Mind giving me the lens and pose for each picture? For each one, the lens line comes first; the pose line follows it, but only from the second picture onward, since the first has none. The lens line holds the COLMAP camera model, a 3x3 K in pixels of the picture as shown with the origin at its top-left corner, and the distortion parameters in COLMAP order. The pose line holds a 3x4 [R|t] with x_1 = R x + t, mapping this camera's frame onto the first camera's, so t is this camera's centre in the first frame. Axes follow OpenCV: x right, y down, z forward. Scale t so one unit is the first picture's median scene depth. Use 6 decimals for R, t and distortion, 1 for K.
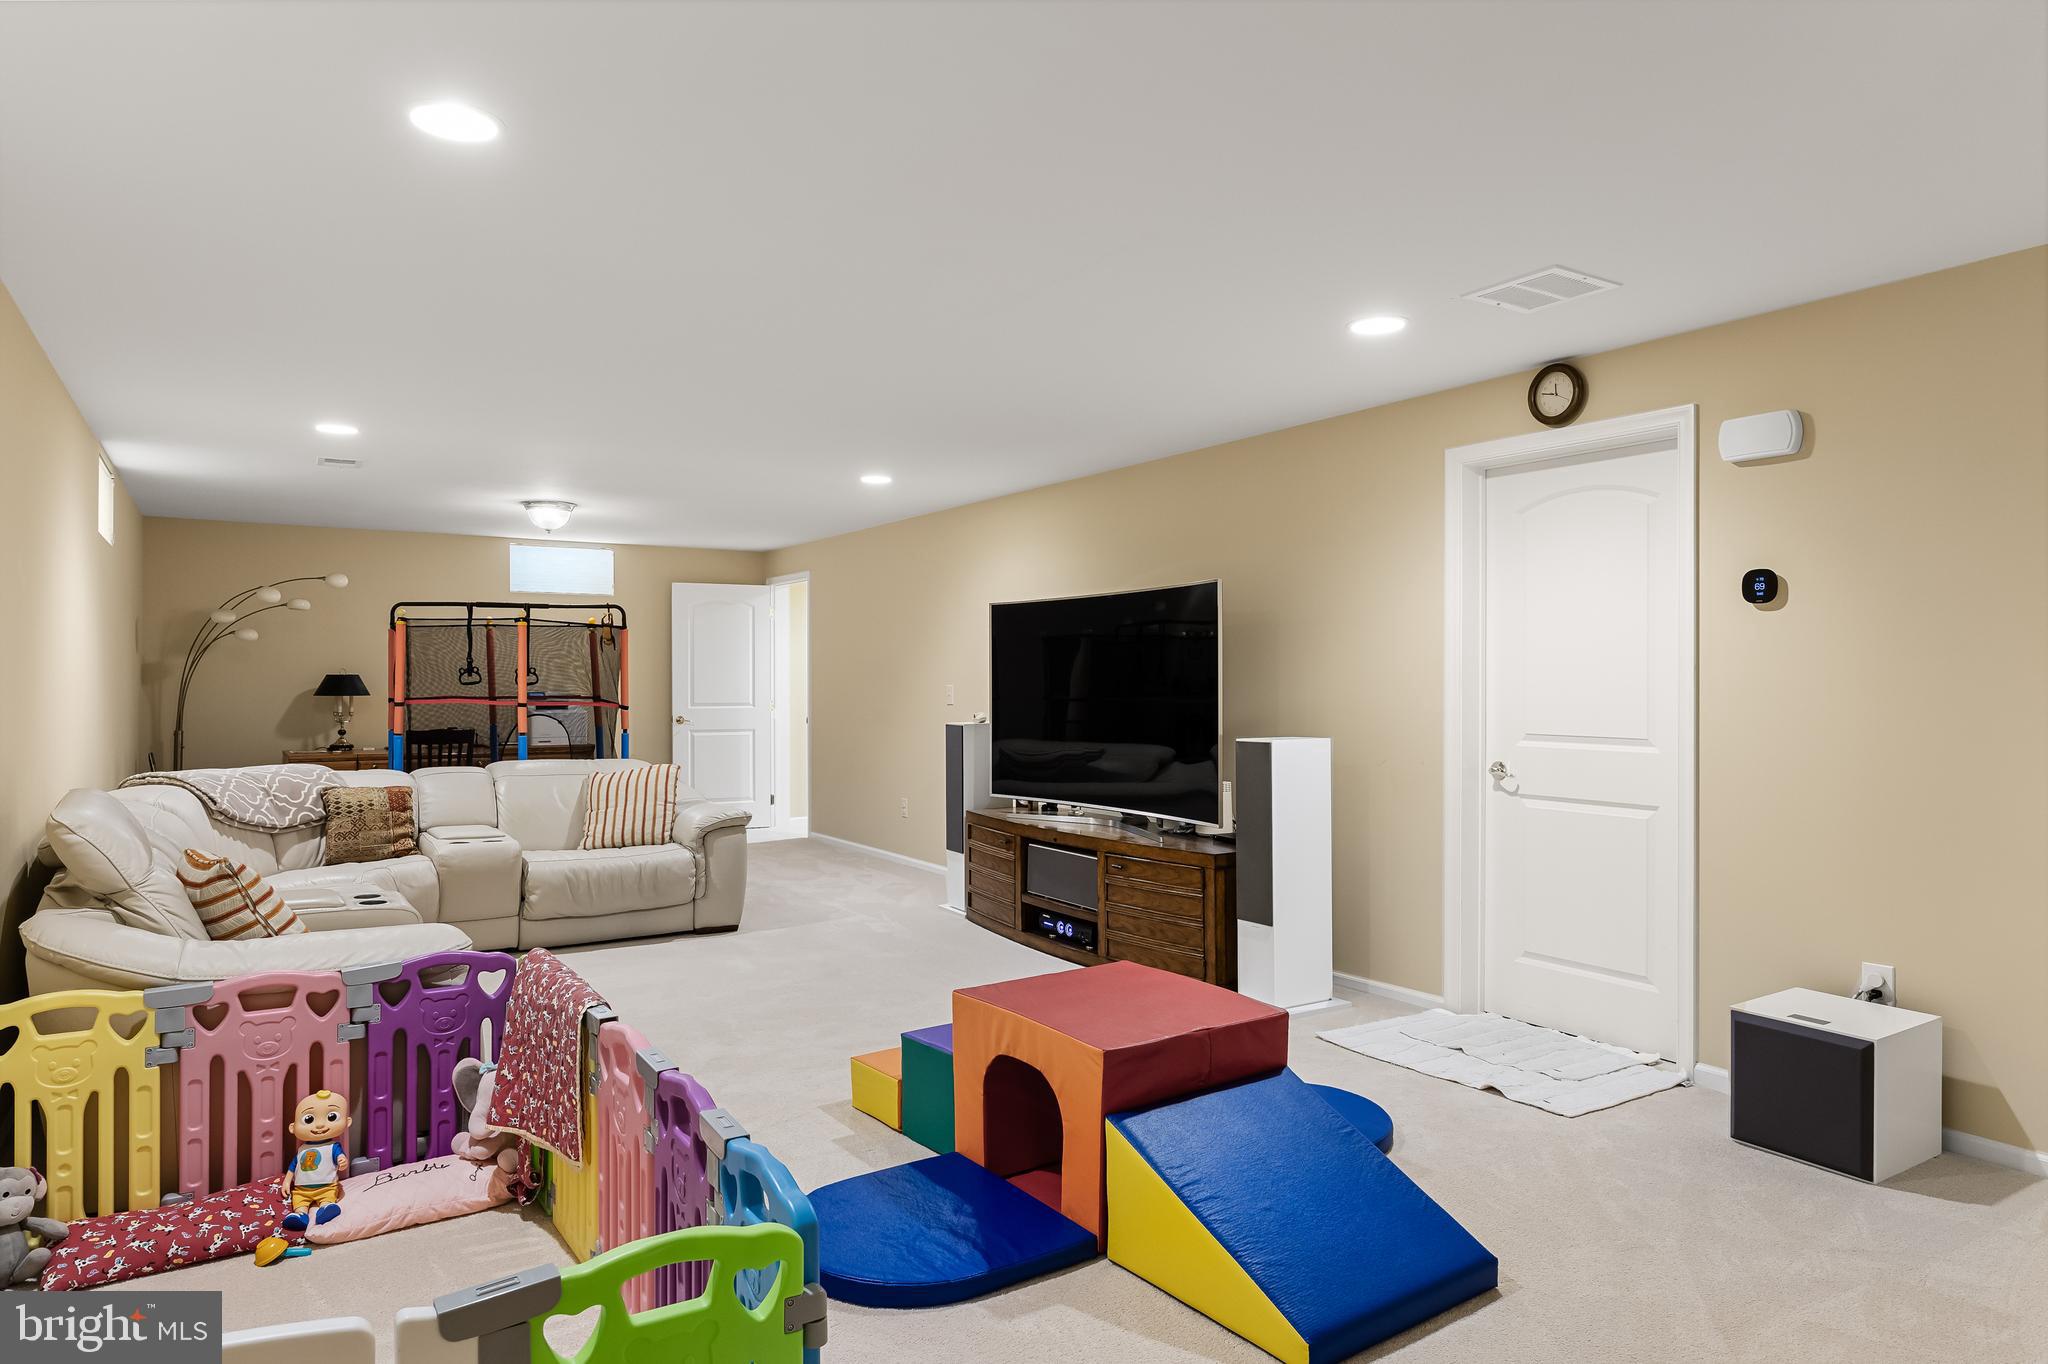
lens RADIAL K [[1240.2, 0, 1019.6], [0, 1240.2, 679.3], [0, 0, 1]] dist [-0.015411, 0.000502]
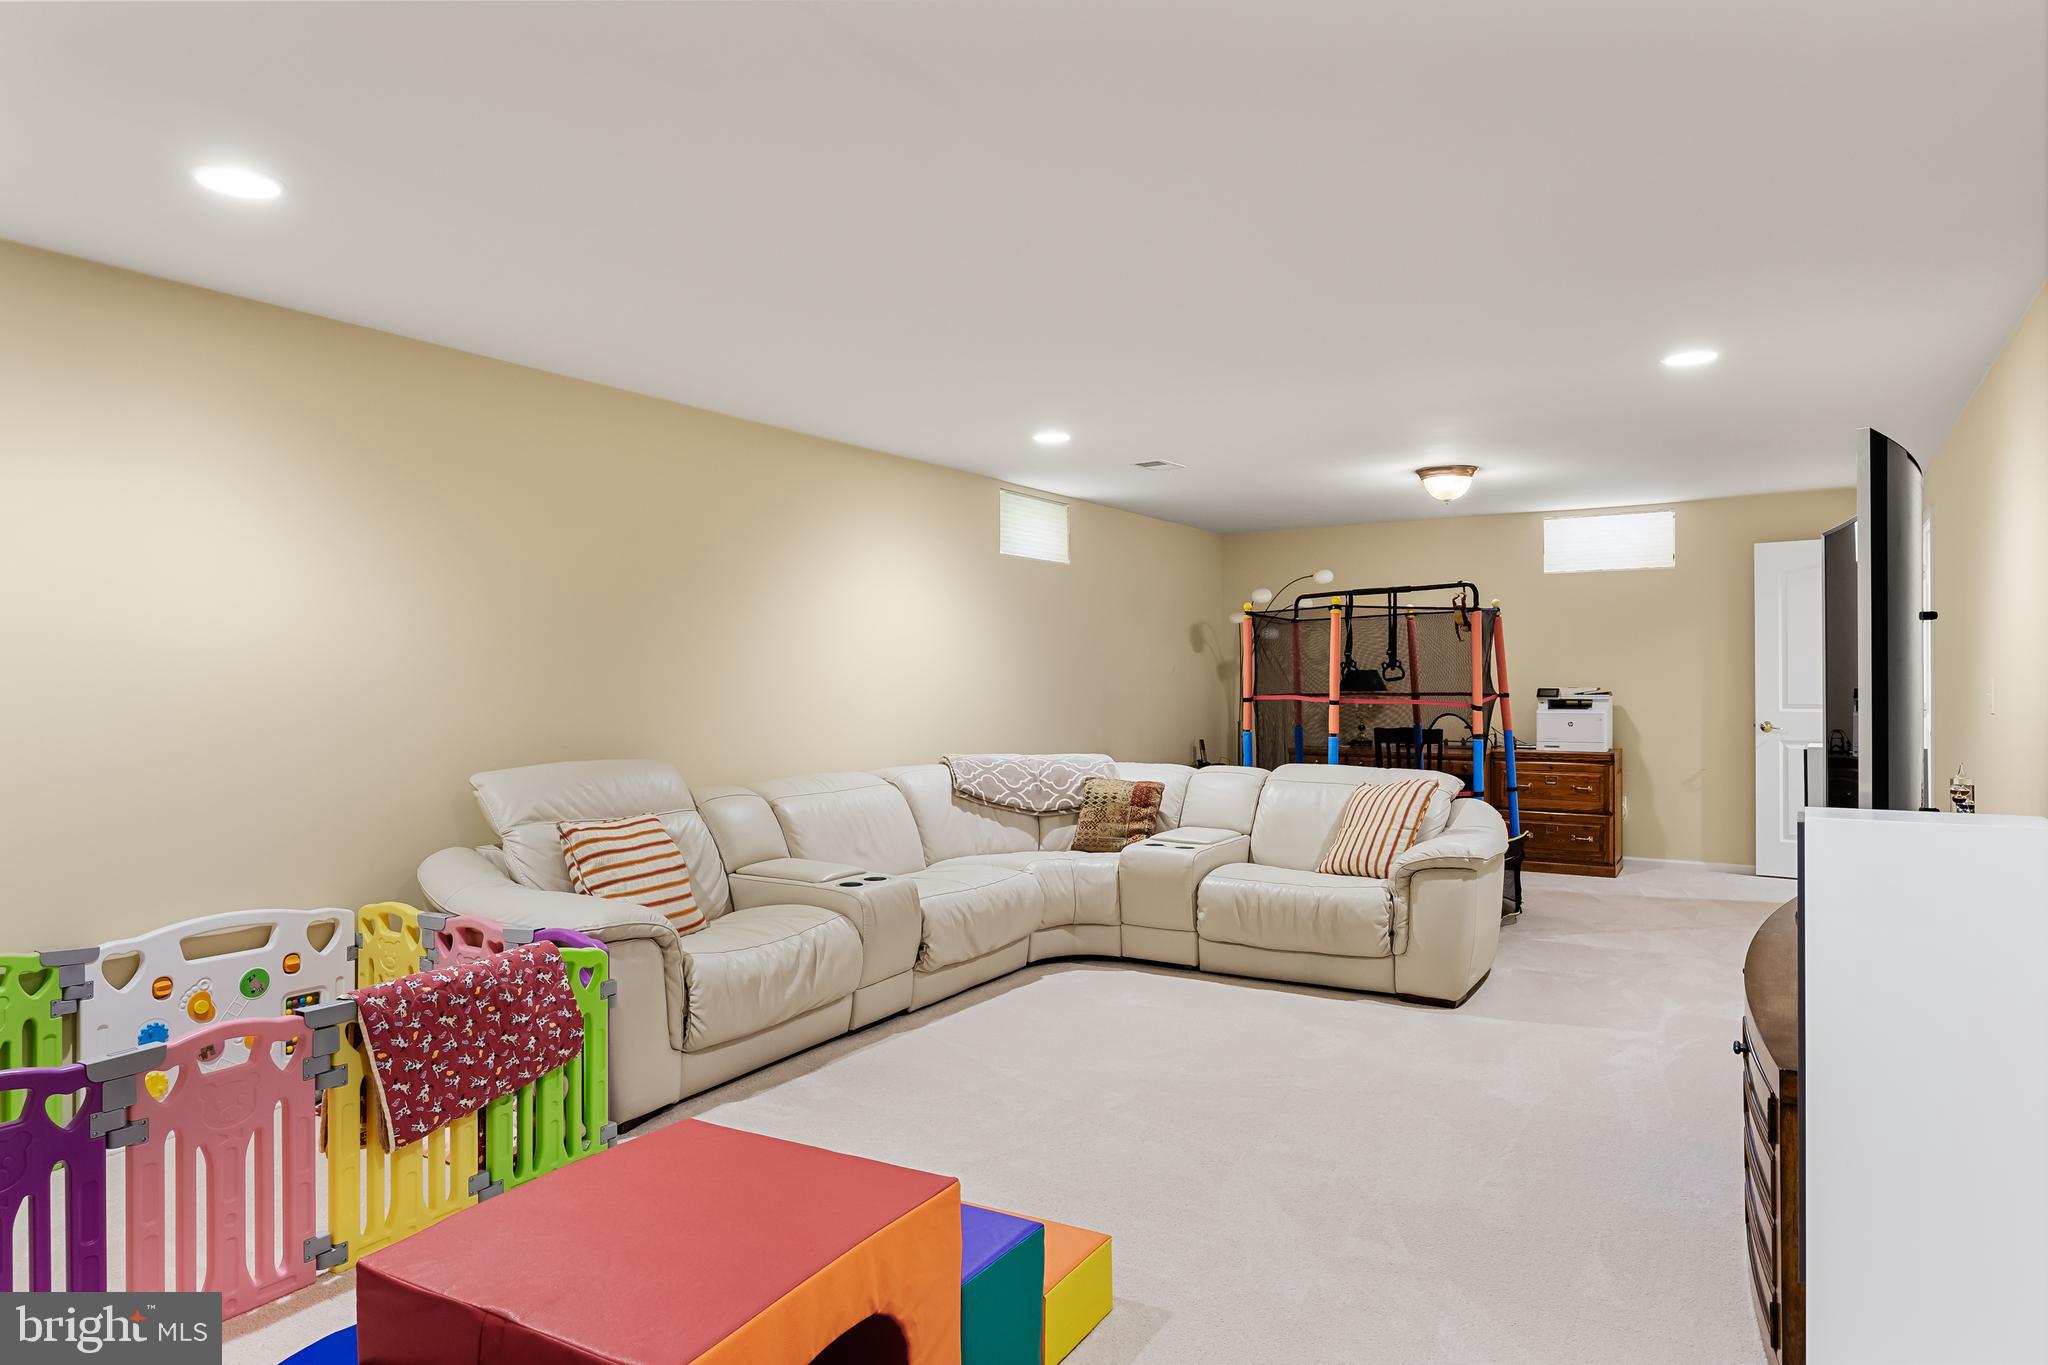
lens RADIAL K [[1240.2, 0, 1018.4], [0, 1240.2, 680.7], [0, 0, 1]] dist [-0.015411, 0.000502]
pose [[0.430818, 0.000715, -0.902438, 0.338709], [0.004396, 0.999986, 0.002891, 0.001601], [0.902428, -0.005213, 0.430809, 0.450764]]
